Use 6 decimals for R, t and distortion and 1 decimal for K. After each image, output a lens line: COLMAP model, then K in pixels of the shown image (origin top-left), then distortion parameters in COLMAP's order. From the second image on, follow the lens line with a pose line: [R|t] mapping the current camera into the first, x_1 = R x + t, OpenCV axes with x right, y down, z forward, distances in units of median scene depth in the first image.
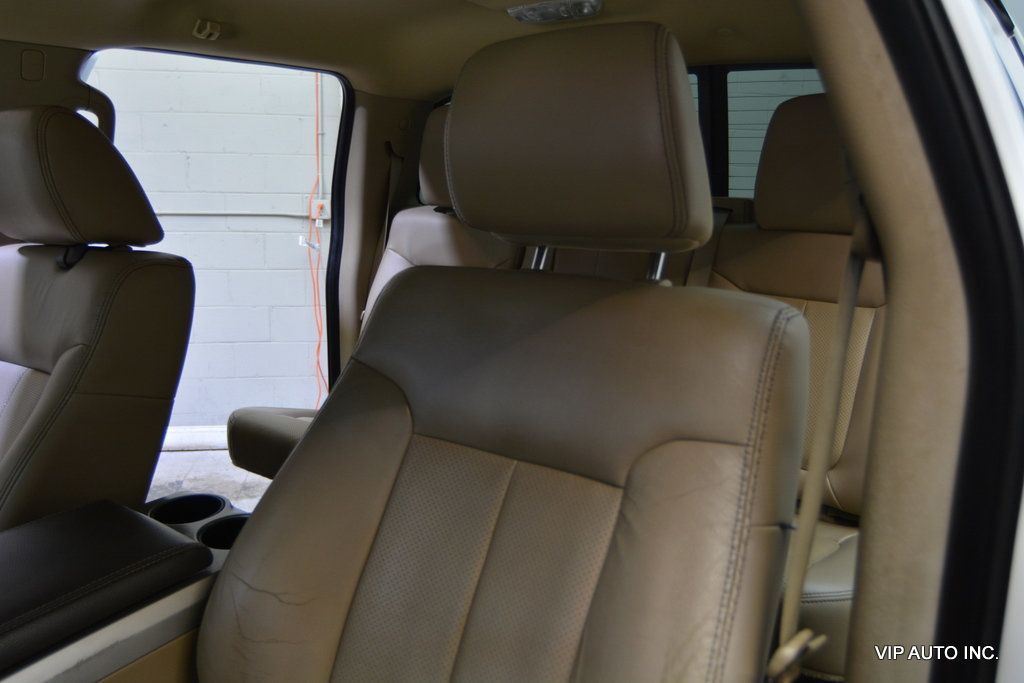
lens RADIAL K [[819.4, 0, 514.1], [0, 819.4, 386.2], [0, 0, 1]] dist [-0.011876, -0.001563]
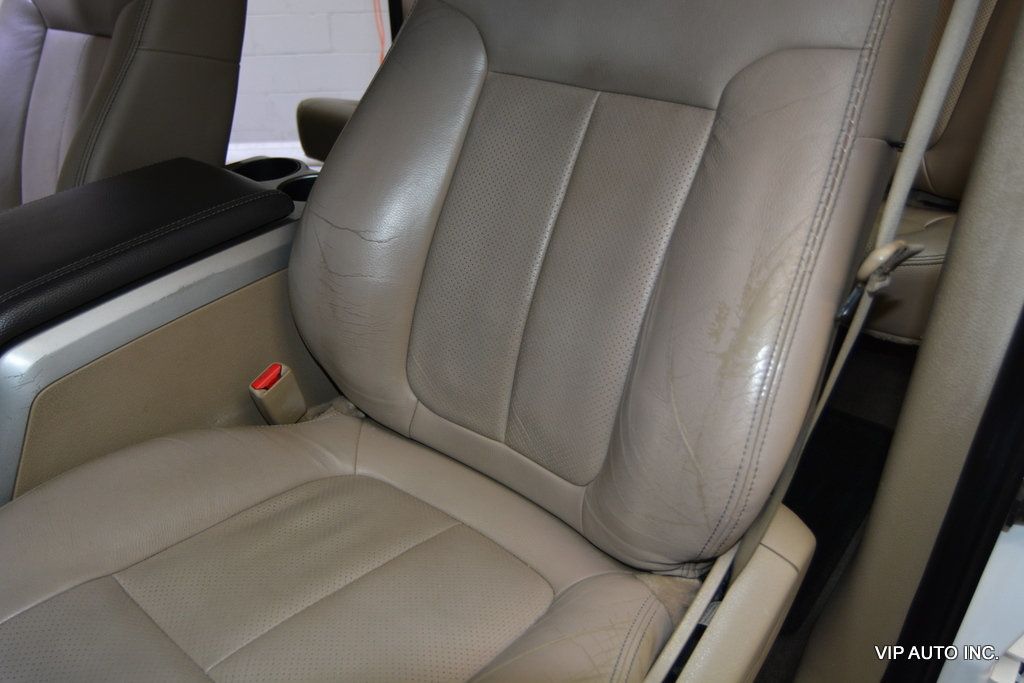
lens RADIAL K [[787.4, 0, 510.3], [0, 787.4, 419.8], [0, 0, 1]] dist [-0.005429, 0.007680]
pose [[0.996500, 0.026780, -0.079184, -0.018292], [0.002067, 0.939107, 0.343618, 0.136824], [0.083564, -0.342579, 0.935765, 0.019773]]
